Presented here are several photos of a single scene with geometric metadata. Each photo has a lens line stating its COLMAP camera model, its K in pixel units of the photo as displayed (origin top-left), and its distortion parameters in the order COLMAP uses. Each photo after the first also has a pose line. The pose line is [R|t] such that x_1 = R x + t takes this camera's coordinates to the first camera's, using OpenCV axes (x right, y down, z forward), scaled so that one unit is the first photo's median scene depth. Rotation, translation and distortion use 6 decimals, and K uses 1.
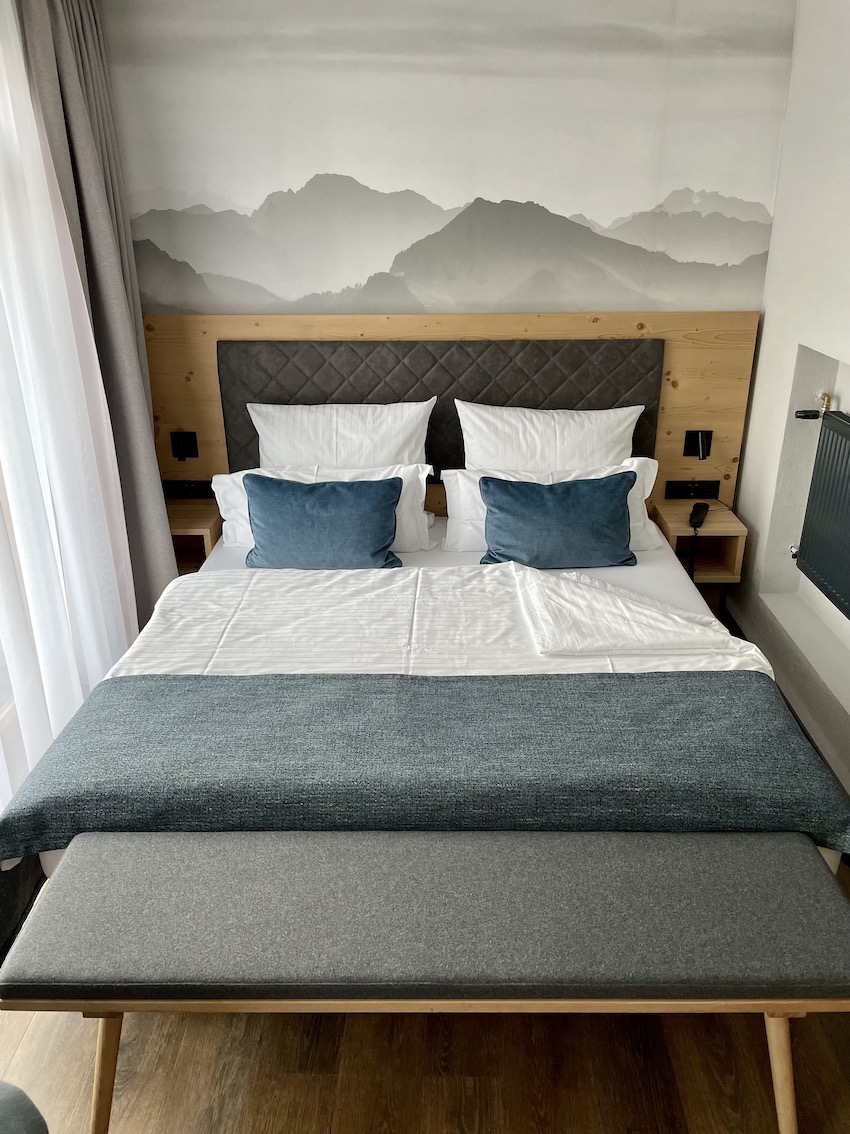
lens RADIAL K [[870.1, 0, 425.0], [0, 870.1, 567.0], [0, 0, 1]] dist [0.081817, -0.116695]
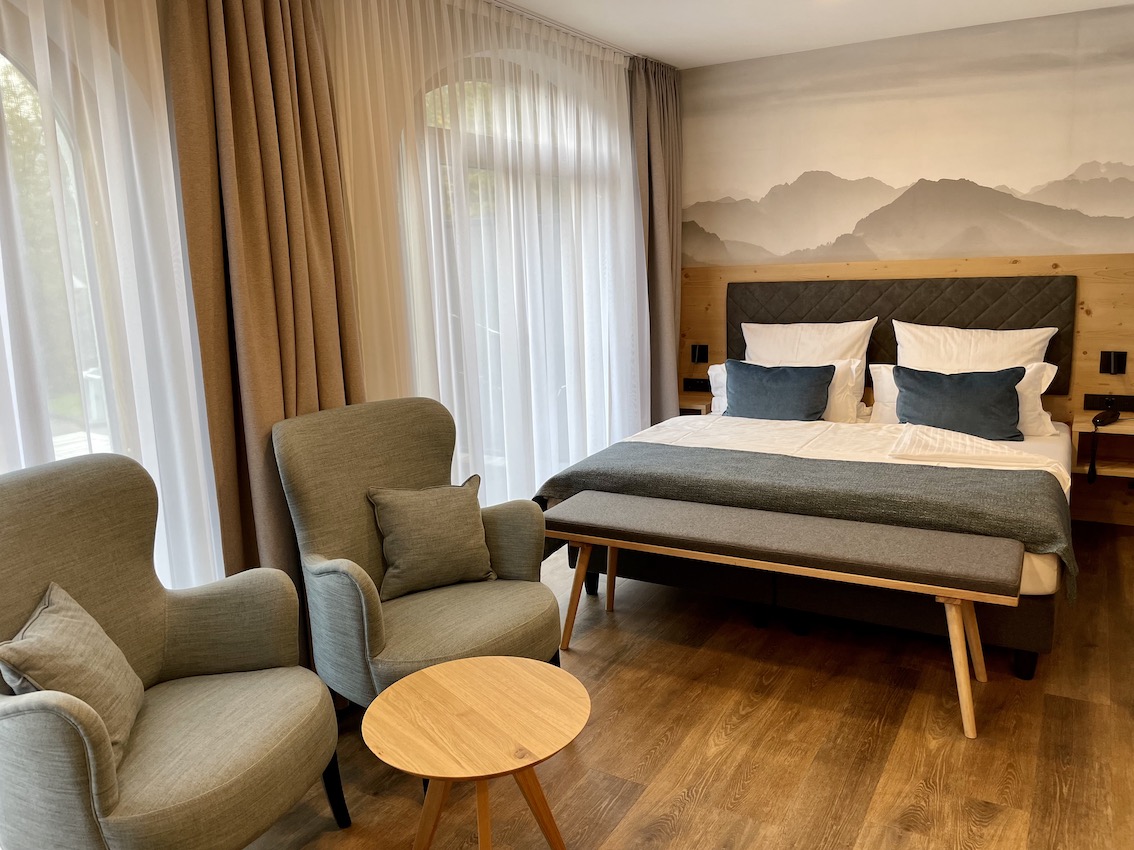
lens RADIAL K [[870.1, 0, 567.0], [0, 870.1, 425.0], [0, 0, 1]] dist [0.081817, -0.116695]
pose [[0.877156, 0.066950, -0.475515, 0.251087], [-0.156906, 0.975840, -0.152044, 0.252326], [0.453847, 0.207977, 0.866469, -0.368552]]
